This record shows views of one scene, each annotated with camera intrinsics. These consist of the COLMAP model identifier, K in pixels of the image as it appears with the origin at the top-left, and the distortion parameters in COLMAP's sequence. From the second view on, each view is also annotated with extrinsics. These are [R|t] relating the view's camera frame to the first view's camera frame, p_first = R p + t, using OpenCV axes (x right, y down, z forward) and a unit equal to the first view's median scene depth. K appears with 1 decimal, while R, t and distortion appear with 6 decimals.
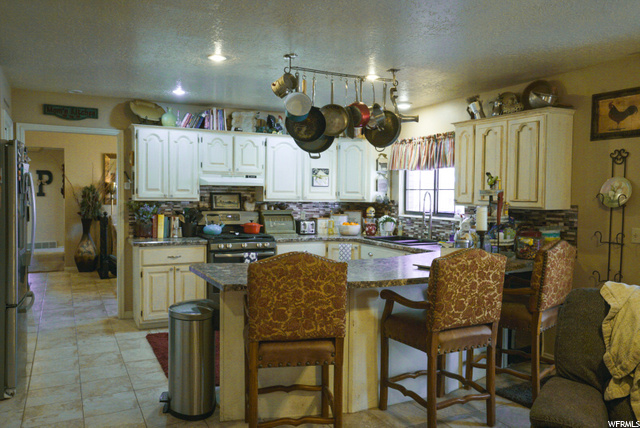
lens RADIAL K [[518.4, 0, 320.3], [0, 518.4, 227.5], [0, 0, 1]] dist [0.004014, -0.001751]
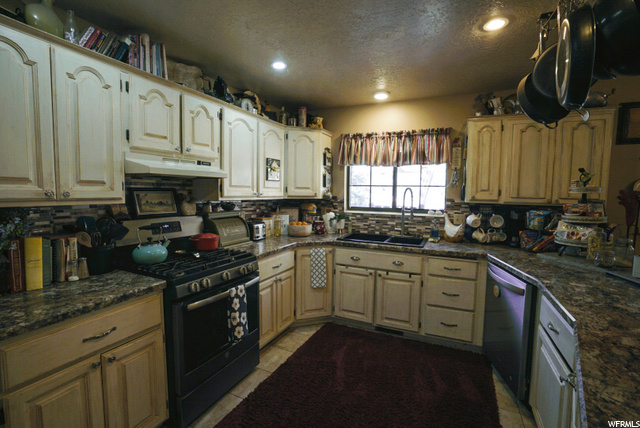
lens RADIAL K [[299.2, 0, 320.0], [0, 299.2, 214.0], [0, 0, 1]] dist [-0.020869, 0.001135]
pose [[0.783529, -0.048082, 0.619492, -0.257314], [0.036024, 0.998840, 0.031962, -0.041813], [-0.620310, -0.002727, 0.784352, 0.622407]]
